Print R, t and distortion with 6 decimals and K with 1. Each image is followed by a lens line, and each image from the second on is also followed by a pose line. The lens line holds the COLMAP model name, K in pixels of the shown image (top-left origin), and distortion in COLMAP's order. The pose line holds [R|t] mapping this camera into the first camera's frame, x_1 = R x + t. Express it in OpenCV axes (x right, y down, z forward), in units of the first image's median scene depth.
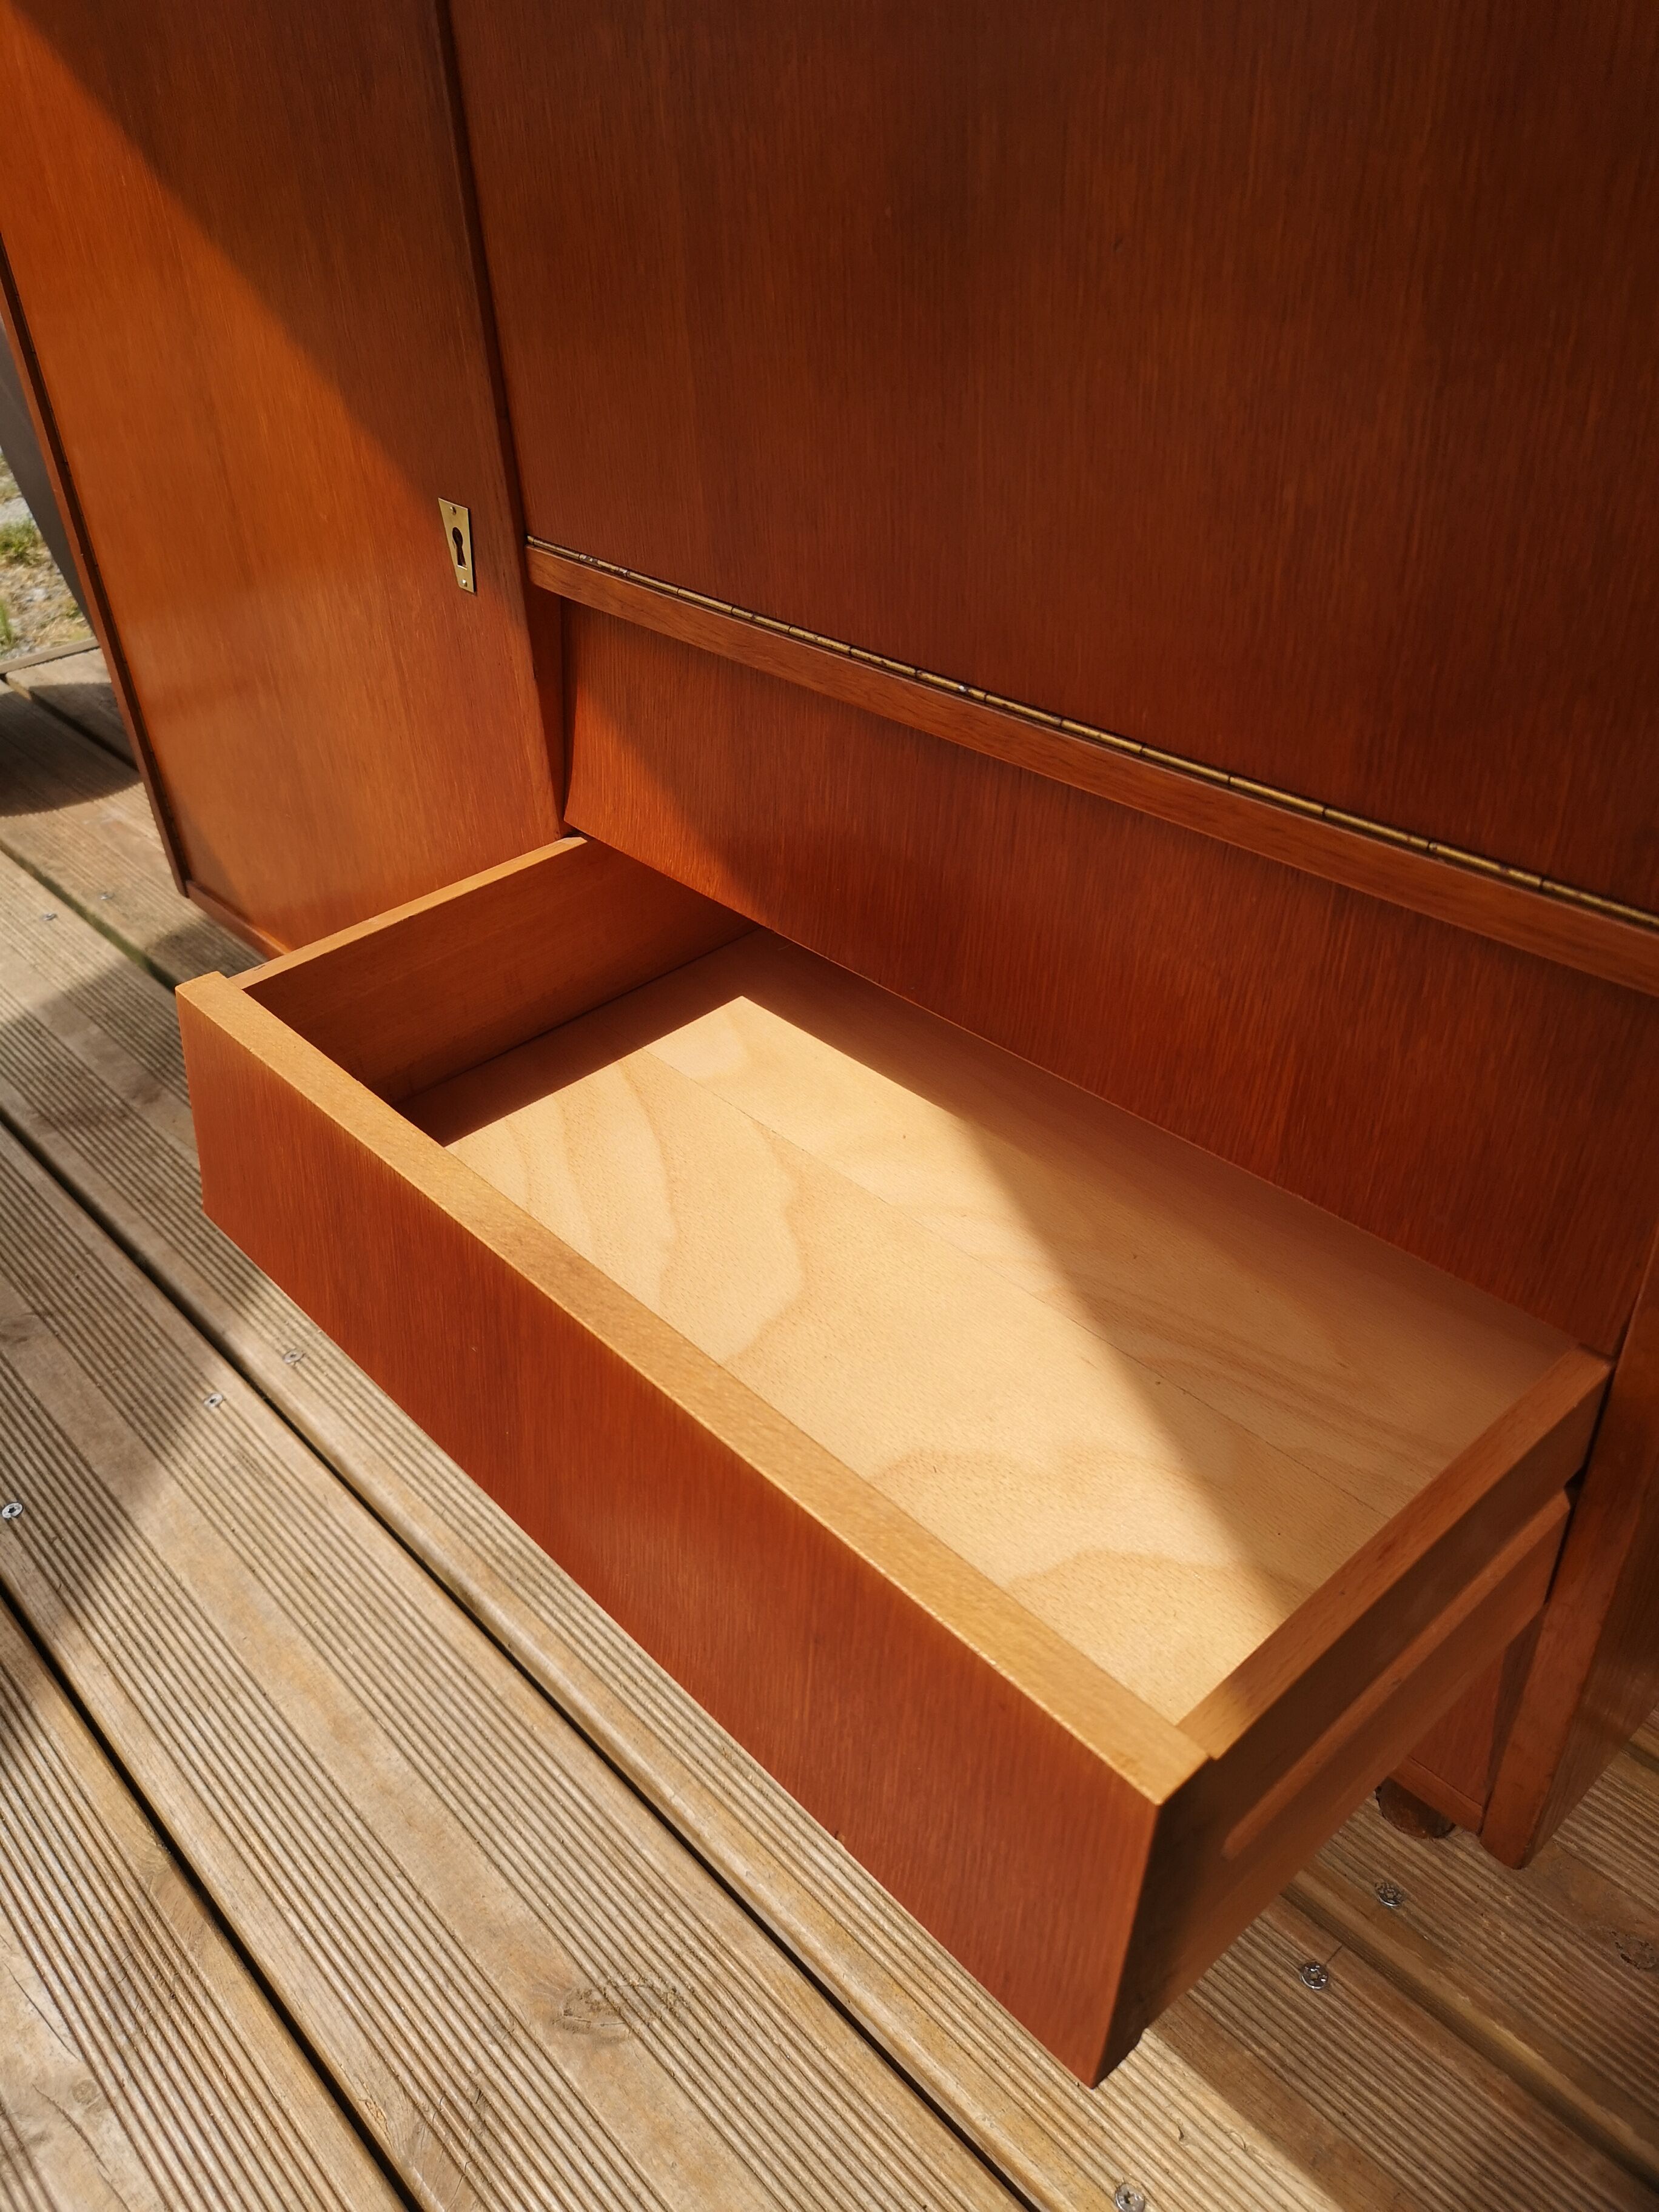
lens RADIAL K [[1710.5, 0, 834.6], [0, 1710.5, 1102.9], [0, 0, 1]] dist [0.060880, -0.077316]
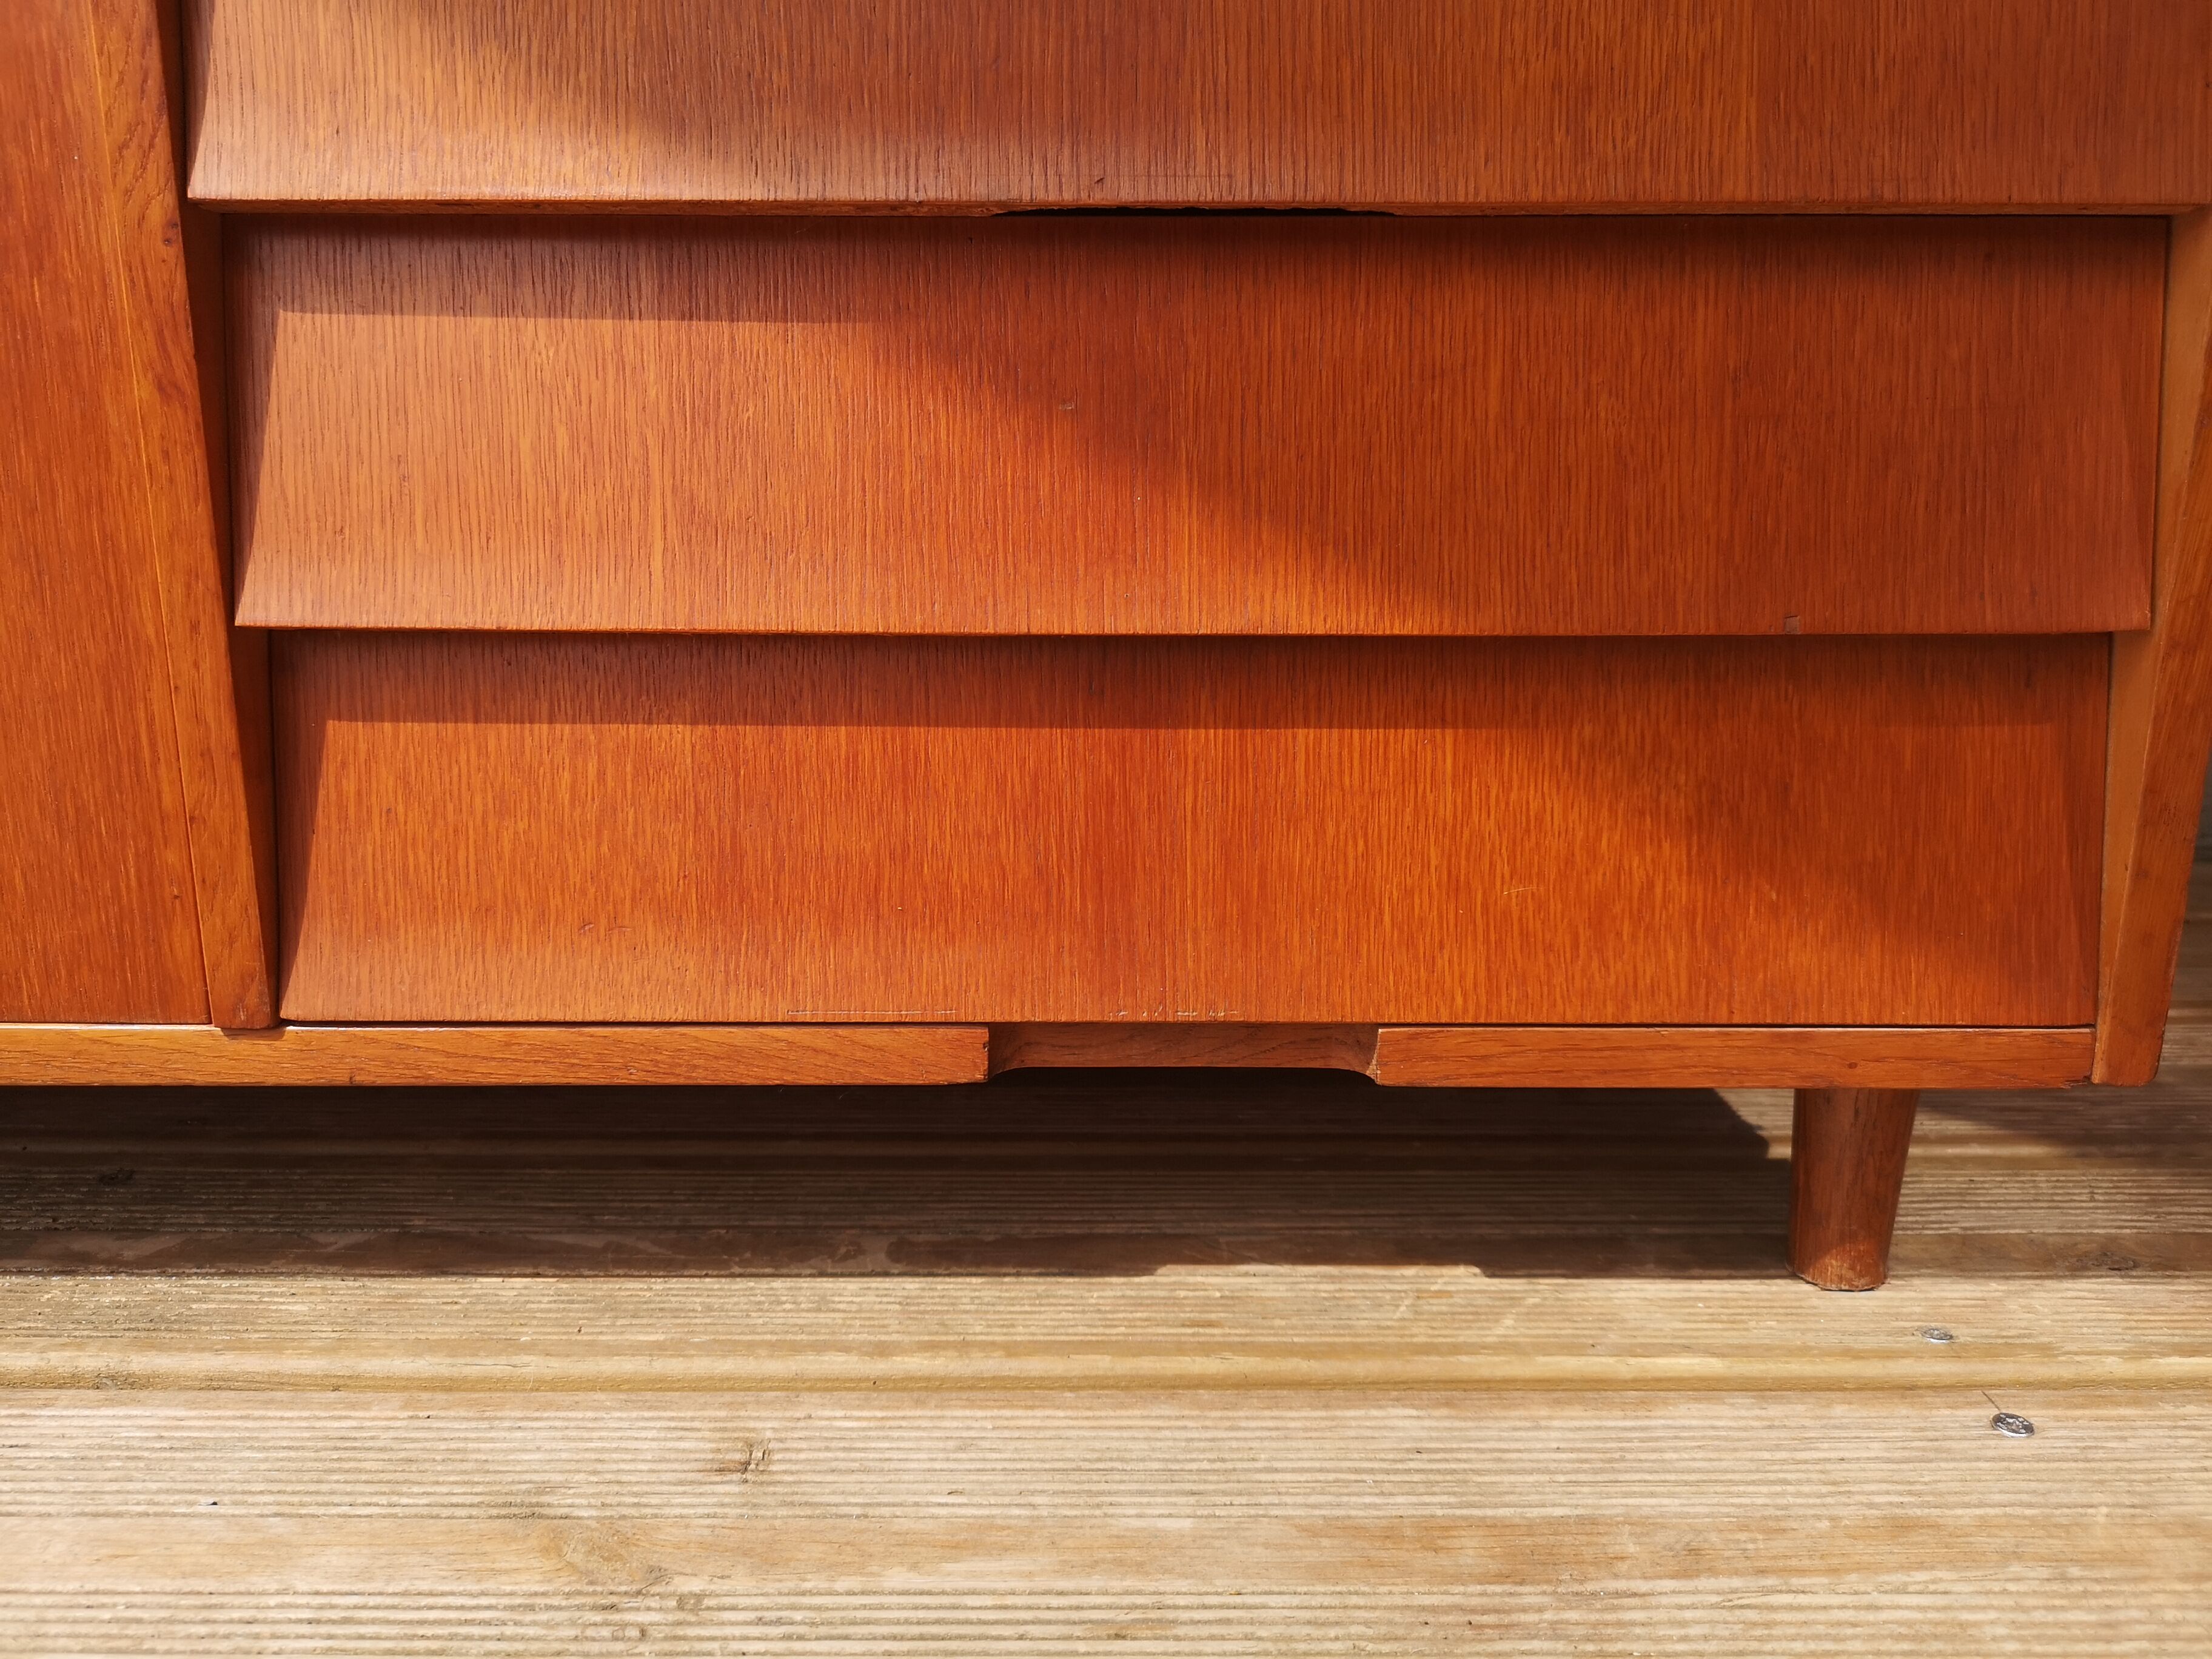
lens RADIAL K [[1727.0, 0, 1106.0], [0, 1727.0, 829.5], [0, 0, 1]] dist [0.037525, -0.048317]
pose [[0.682354, -0.119627, 0.721168, -0.449645], [0.391107, 0.893196, -0.221894, 0.294751], [-0.617599, 0.433463, 0.656262, 0.646132]]
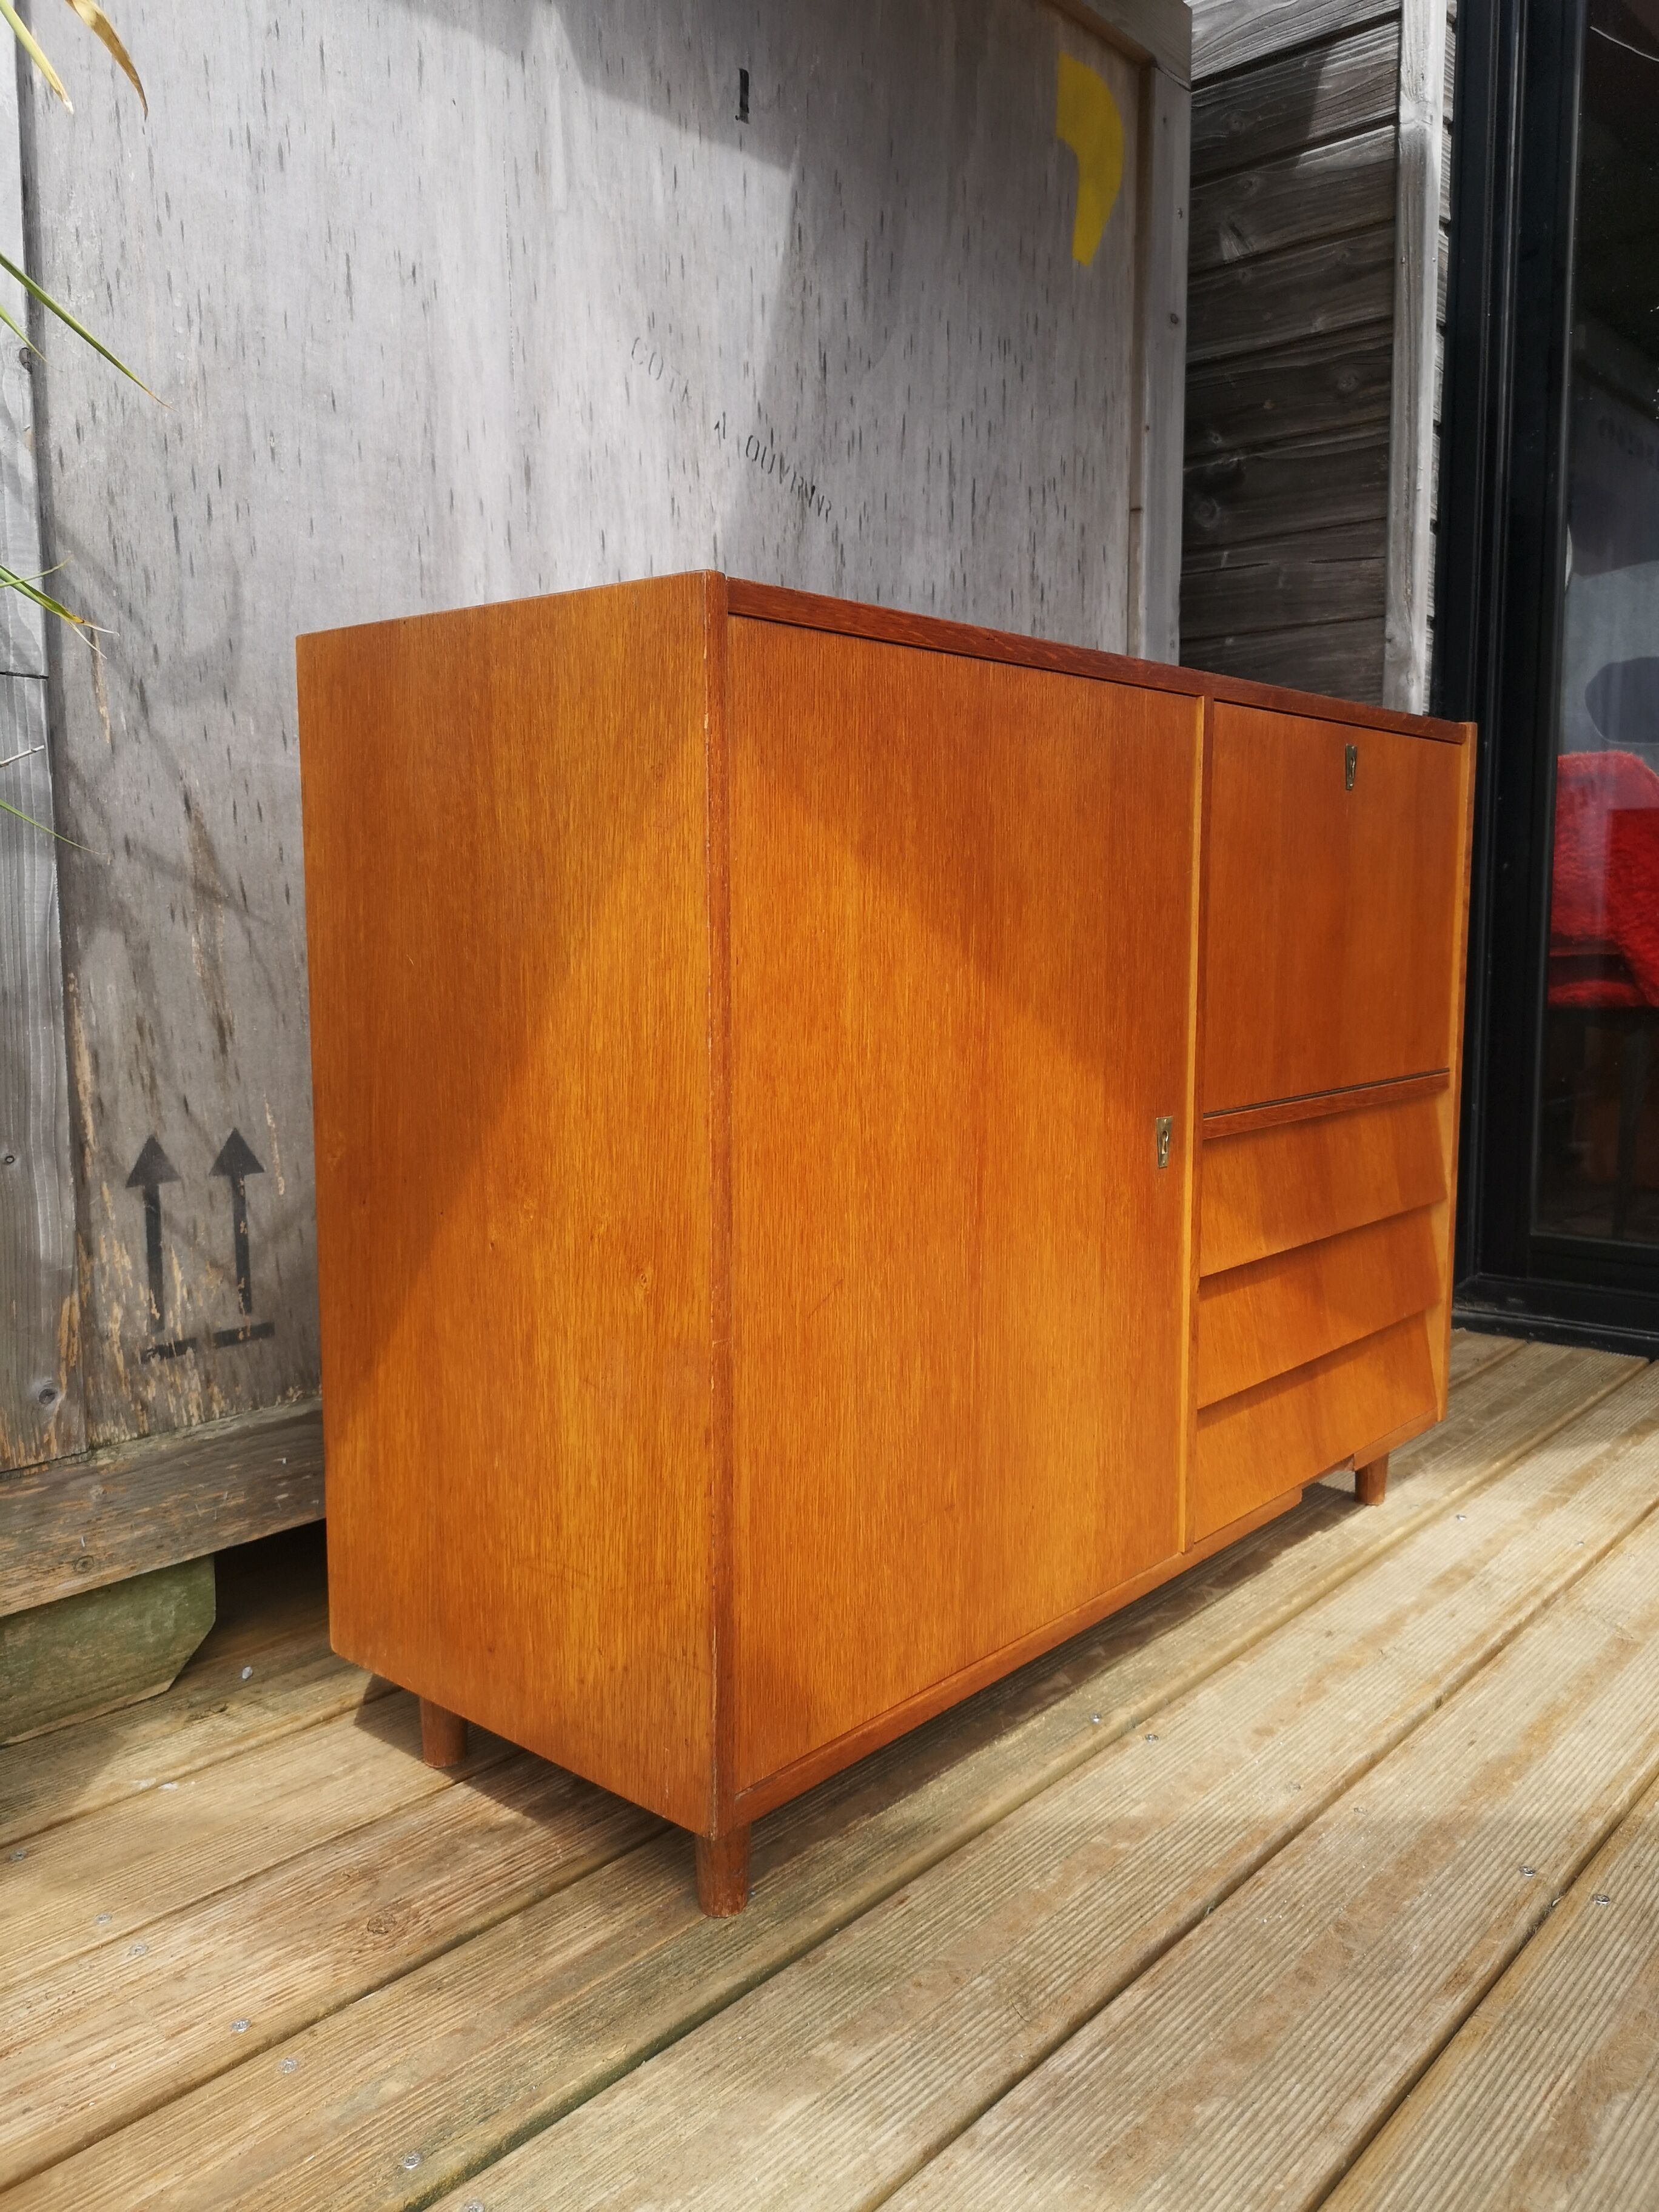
lens RADIAL K [[1710.5, 0, 834.6], [0, 1710.5, 1102.9], [0, 0, 1]] dist [0.060880, -0.077316]
pose [[-0.113543, -0.067502, 0.991237, -2.124464], [0.573748, 0.810062, 0.120885, -0.850304], [-0.811123, 0.582446, -0.053247, 1.517192]]
